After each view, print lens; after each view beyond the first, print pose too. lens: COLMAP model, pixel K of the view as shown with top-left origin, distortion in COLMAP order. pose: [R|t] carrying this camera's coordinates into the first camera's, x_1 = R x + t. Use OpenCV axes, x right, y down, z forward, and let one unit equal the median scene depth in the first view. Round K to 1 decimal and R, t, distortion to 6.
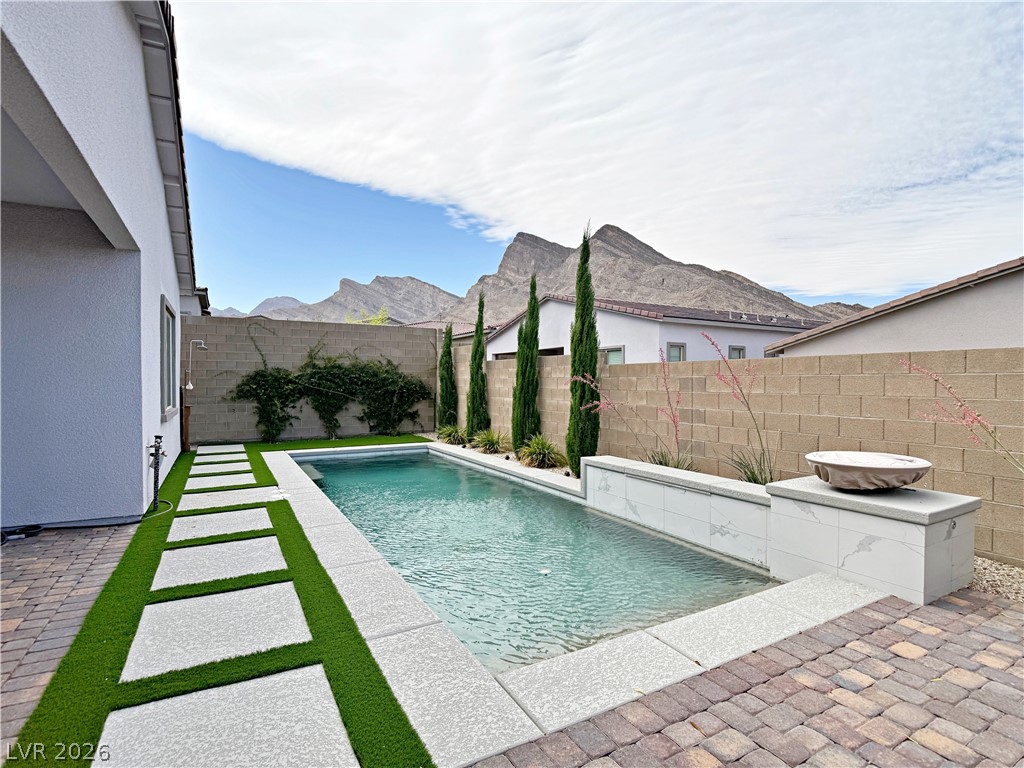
lens RADIAL K [[518.5, 0, 515.8], [0, 518.5, 383.4], [0, 0, 1]] dist [-0.001704, -0.021006]
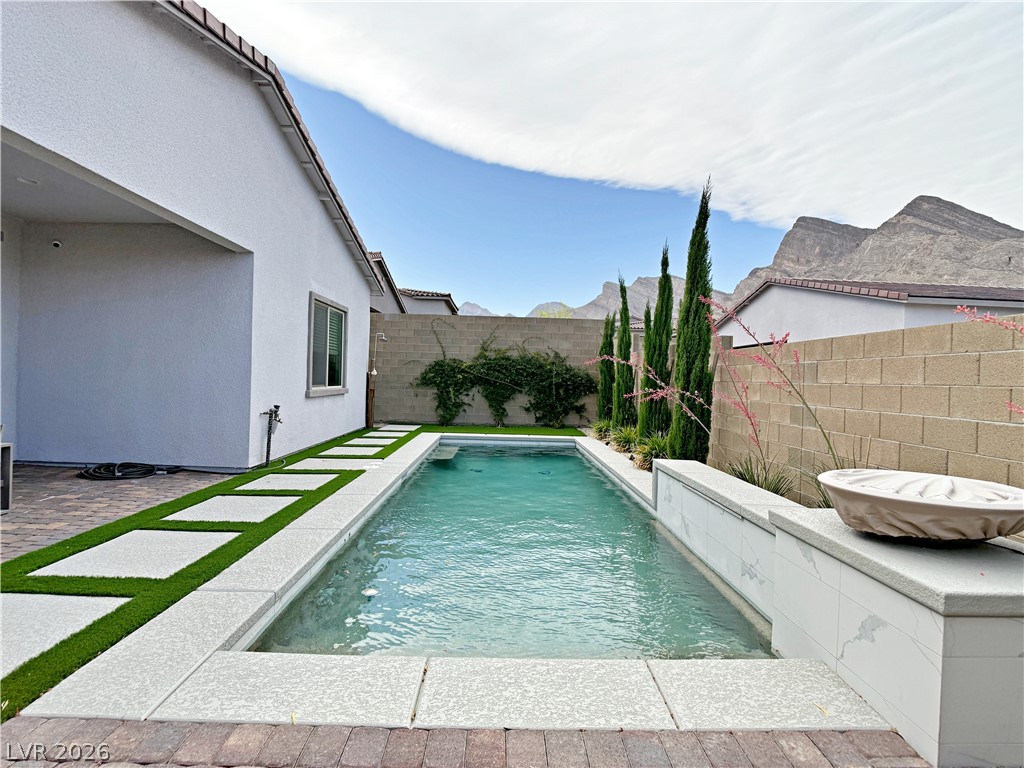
lens RADIAL K [[518.5, 0, 515.8], [0, 518.5, 383.4], [0, 0, 1]] dist [-0.001704, -0.021006]
pose [[0.882659, 0.027212, -0.469226, 0.181505], [-0.027857, 0.999596, 0.005568, 0.013332], [0.469188, 0.008157, 0.883061, 0.091911]]
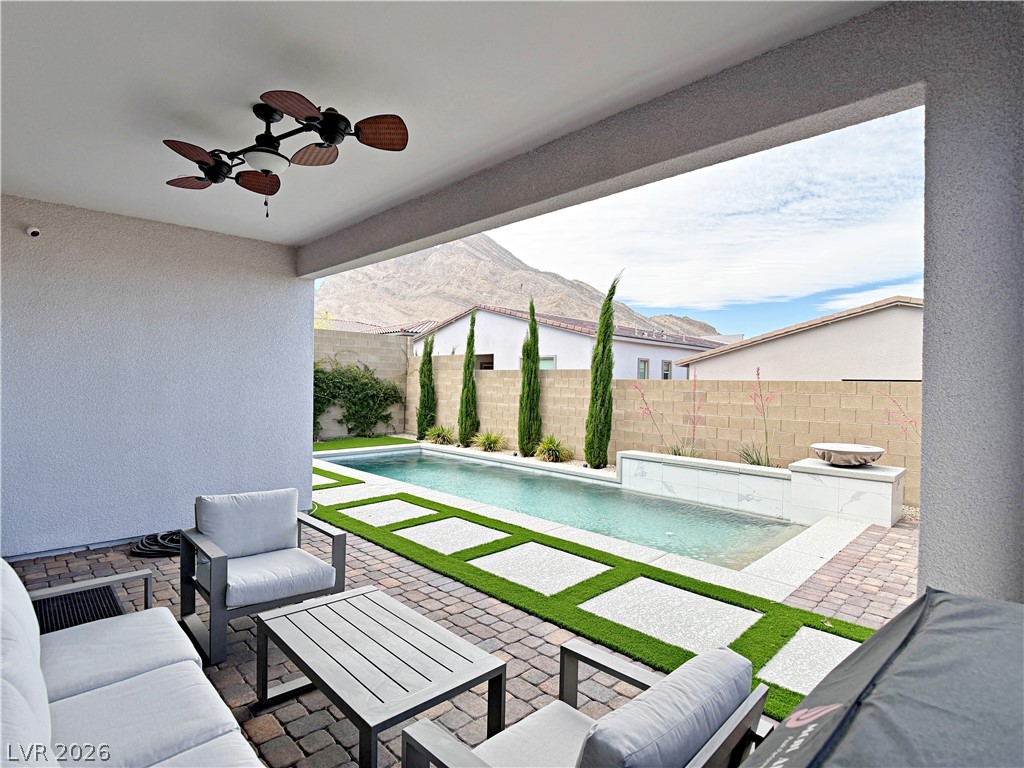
lens RADIAL K [[518.5, 0, 515.8], [0, 518.5, 383.4], [0, 0, 1]] dist [-0.001704, -0.021006]
pose [[0.963707, 0.015090, 0.266537, -0.267238], [-0.015271, 0.999882, -0.001391, -0.013661], [-0.266527, -0.002729, 0.963824, -0.107101]]
